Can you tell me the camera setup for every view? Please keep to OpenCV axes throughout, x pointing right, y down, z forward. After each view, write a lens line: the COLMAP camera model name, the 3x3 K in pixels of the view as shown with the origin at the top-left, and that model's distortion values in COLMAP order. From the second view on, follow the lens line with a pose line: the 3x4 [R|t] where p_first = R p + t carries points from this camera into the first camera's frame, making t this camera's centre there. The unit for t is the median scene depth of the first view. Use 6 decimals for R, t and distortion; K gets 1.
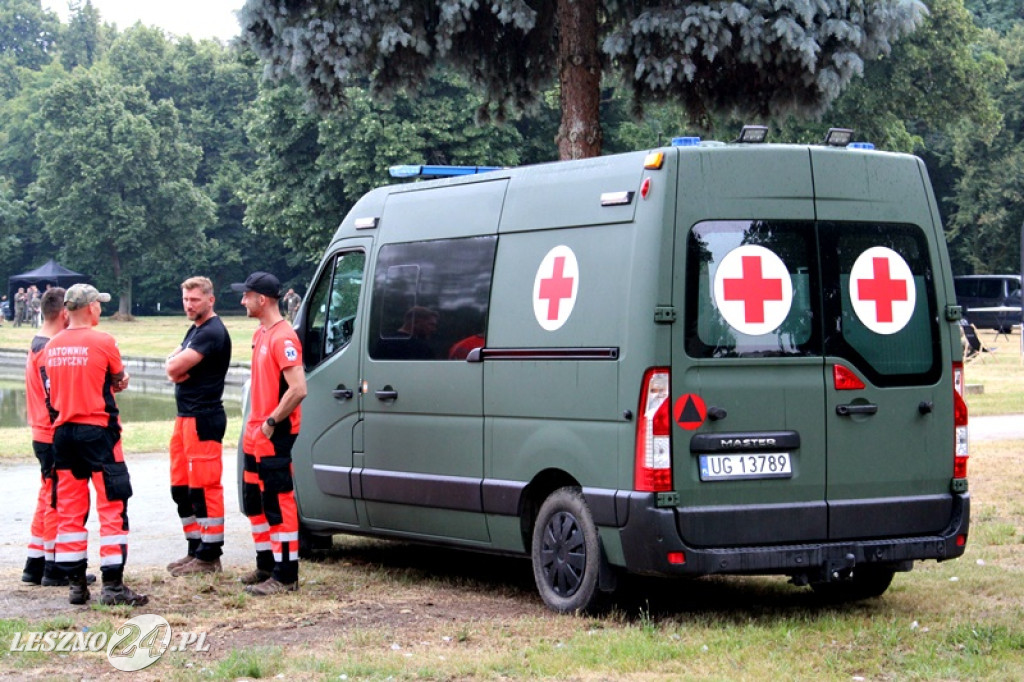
lens RADIAL K [[2484.4, 0, 512.0], [0, 2484.4, 341.0], [0, 0, 1]] dist [-0.028368, 0.659233]
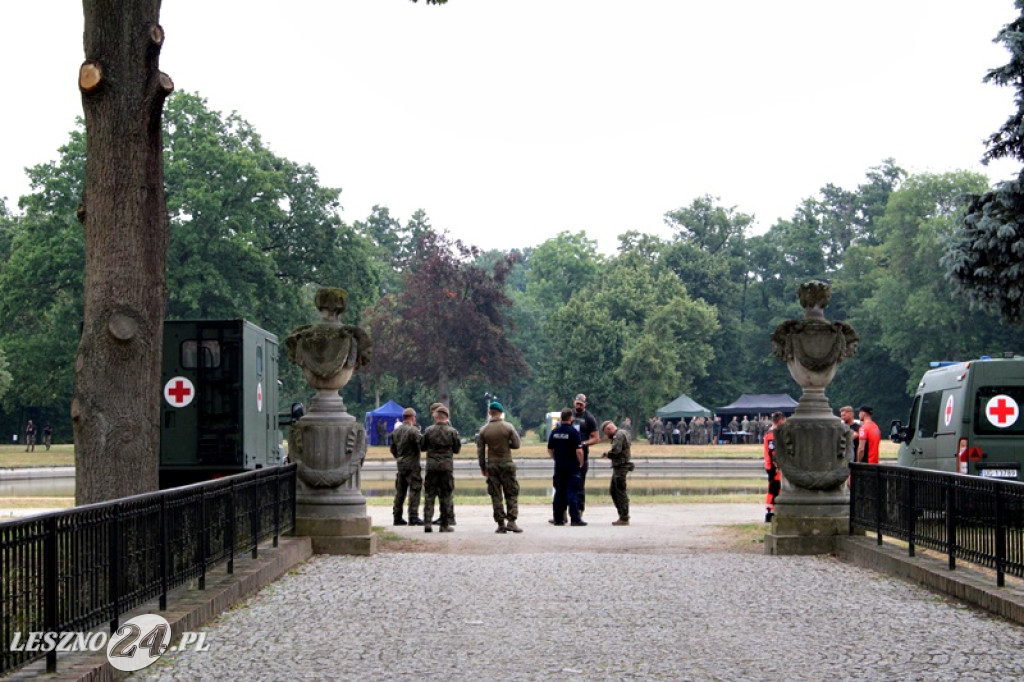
lens RADIAL K [[2463.9, 0, 542.1], [0, 2463.9, 342.2], [0, 0, 1]] dist [0.031468, 0.209620]
pose [[0.887328, -0.007372, -0.461080, 0.885428], [-0.015858, 0.998793, -0.046487, 0.037942], [0.460867, 0.048561, 0.886140, -1.646953]]
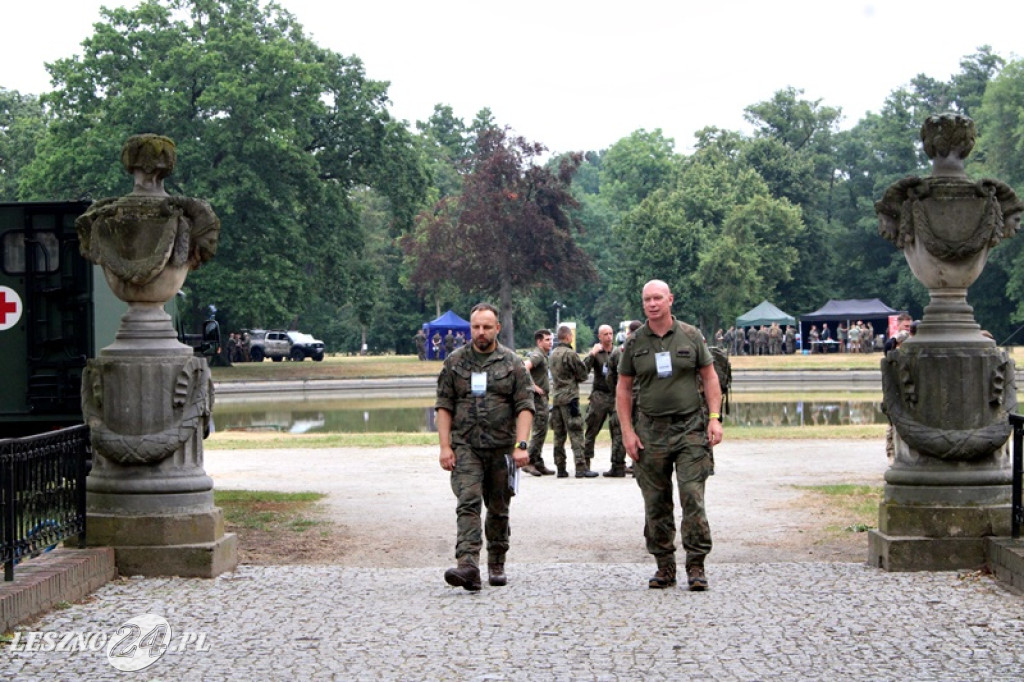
lens RADIAL K [[2484.4, 0, 512.0], [0, 2484.4, 341.0], [0, 0, 1]] dist [-0.028368, 0.659233]
pose [[0.865112, -0.000224, -0.501579, 0.572521], [-0.005202, 0.999942, -0.009418, 0.014958], [0.501552, 0.010757, 0.865061, -0.903700]]
